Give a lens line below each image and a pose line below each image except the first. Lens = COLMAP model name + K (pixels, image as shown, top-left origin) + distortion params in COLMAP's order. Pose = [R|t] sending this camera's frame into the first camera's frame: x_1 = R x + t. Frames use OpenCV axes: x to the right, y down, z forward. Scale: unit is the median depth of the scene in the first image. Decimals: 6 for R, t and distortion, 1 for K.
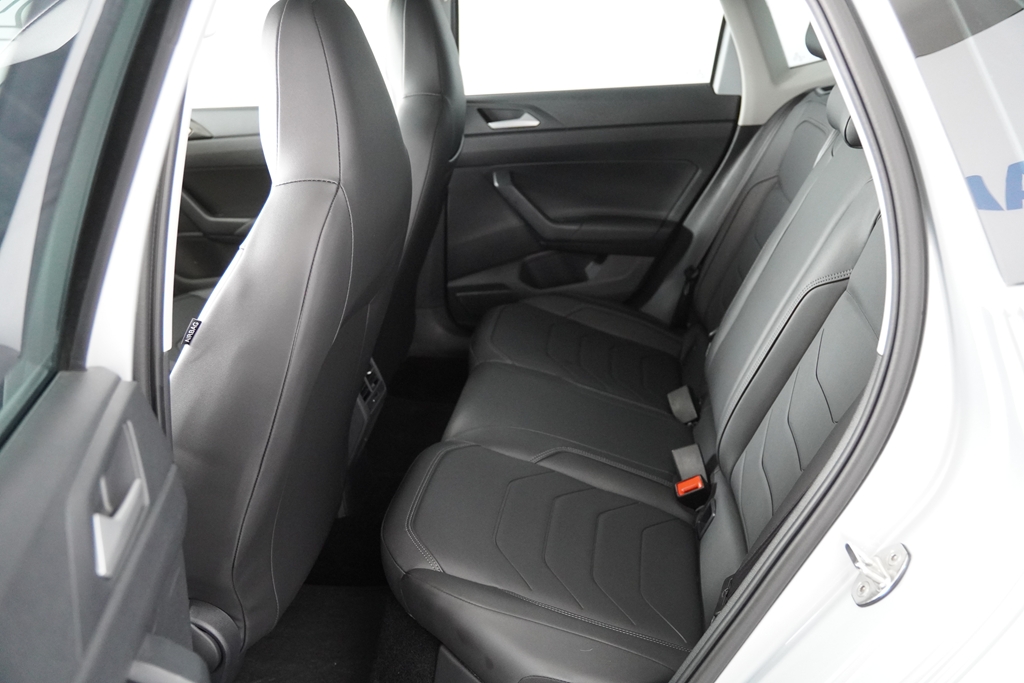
lens RADIAL K [[797.1, 0, 512.6], [0, 797.1, 335.2], [0, 0, 1]] dist [-0.049020, 0.003674]
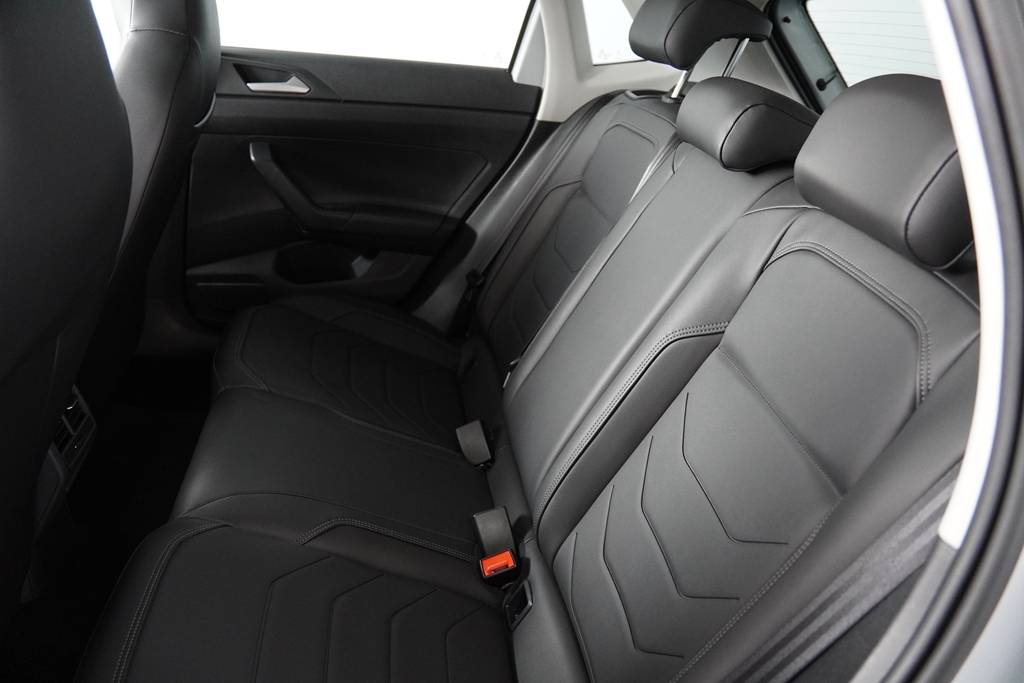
lens RADIAL K [[785.8, 0, 518.1], [0, 785.8, 349.8], [0, 0, 1]] dist [-0.095217, 0.032685]
pose [[0.946374, 0.030466, 0.321634, -0.013707], [-0.045194, 0.998239, 0.038421, -0.038666], [-0.319897, -0.050897, 0.946084, 0.160295]]
